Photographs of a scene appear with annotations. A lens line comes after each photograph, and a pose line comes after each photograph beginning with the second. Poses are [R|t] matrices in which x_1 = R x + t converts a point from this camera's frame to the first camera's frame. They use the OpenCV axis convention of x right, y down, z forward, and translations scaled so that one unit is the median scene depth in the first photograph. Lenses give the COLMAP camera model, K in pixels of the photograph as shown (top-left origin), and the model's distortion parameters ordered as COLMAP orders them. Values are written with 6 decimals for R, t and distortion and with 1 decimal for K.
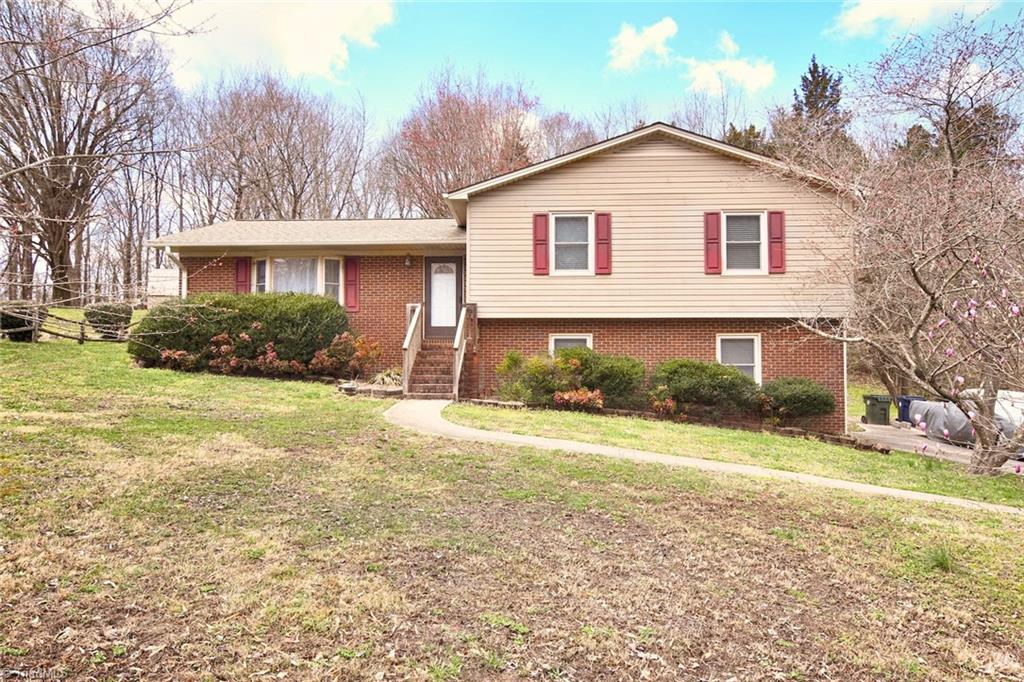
lens RADIAL K [[672.5, 0, 510.1], [0, 672.5, 341.2], [0, 0, 1]] dist [0.000102, -0.013034]
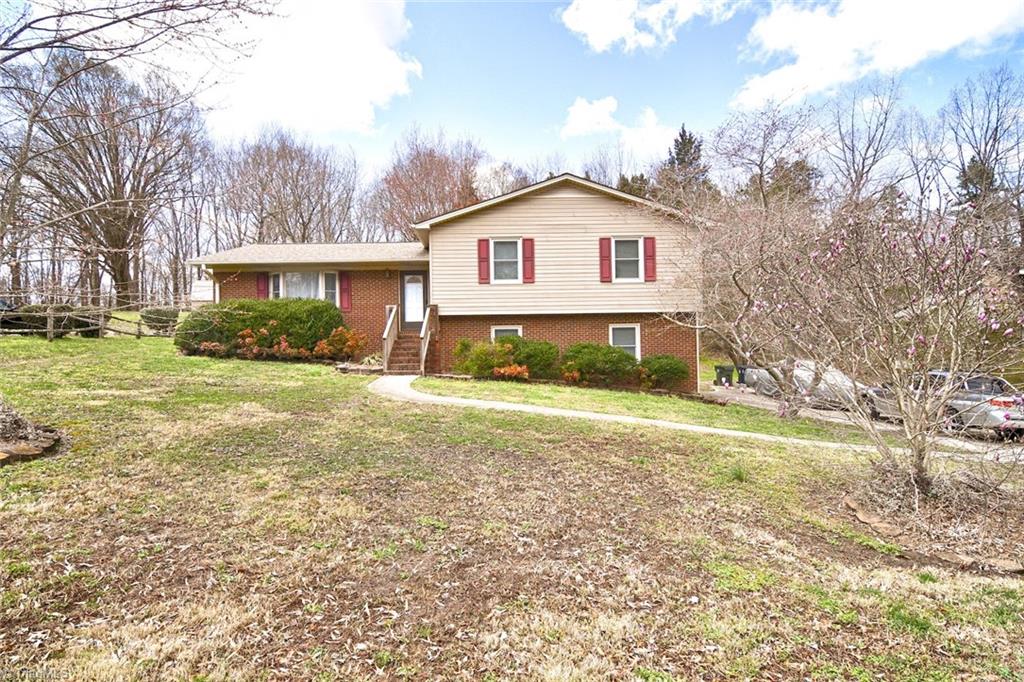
lens RADIAL K [[495.1, 0, 508.7], [0, 495.1, 342.3], [0, 0, 1]] dist [-0.005382, -0.010676]
pose [[0.997219, -0.016469, 0.072679, 0.021319], [0.014803, 0.999617, 0.023399, -0.000727], [-0.073037, -0.022258, 0.997081, -0.022572]]
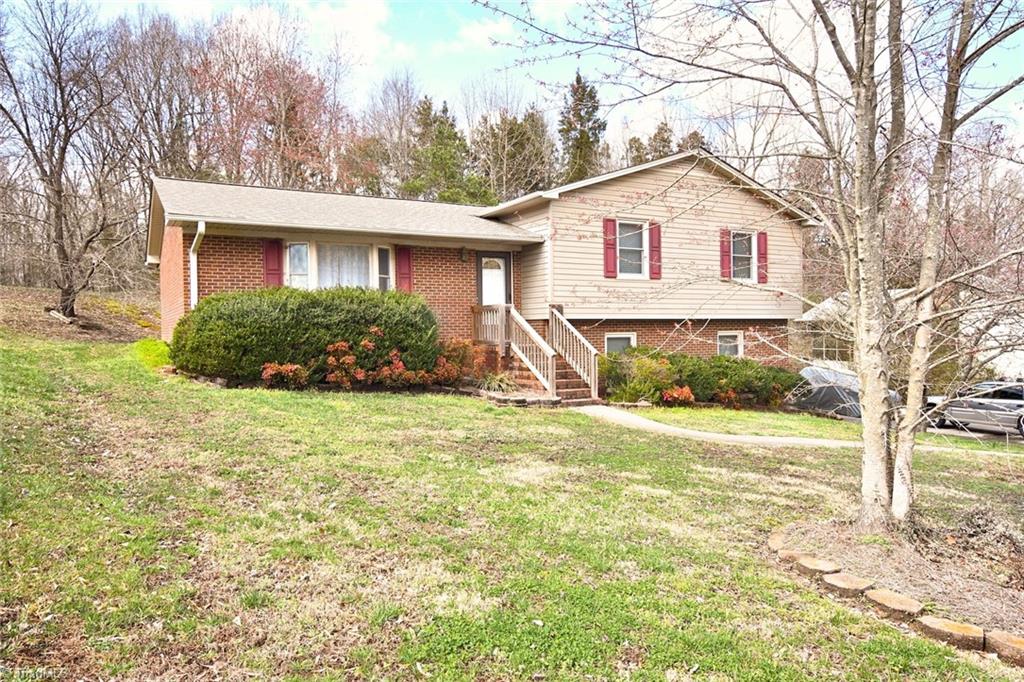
lens RADIAL K [[692.8, 0, 509.8], [0, 692.8, 341.0], [0, 0, 1]] dist [-0.024185, -0.000053]
pose [[0.842423, -0.019121, 0.538478, -0.691309], [-0.007651, 0.998845, 0.047439, -0.051878], [-0.538763, -0.044084, 0.841303, 0.180143]]
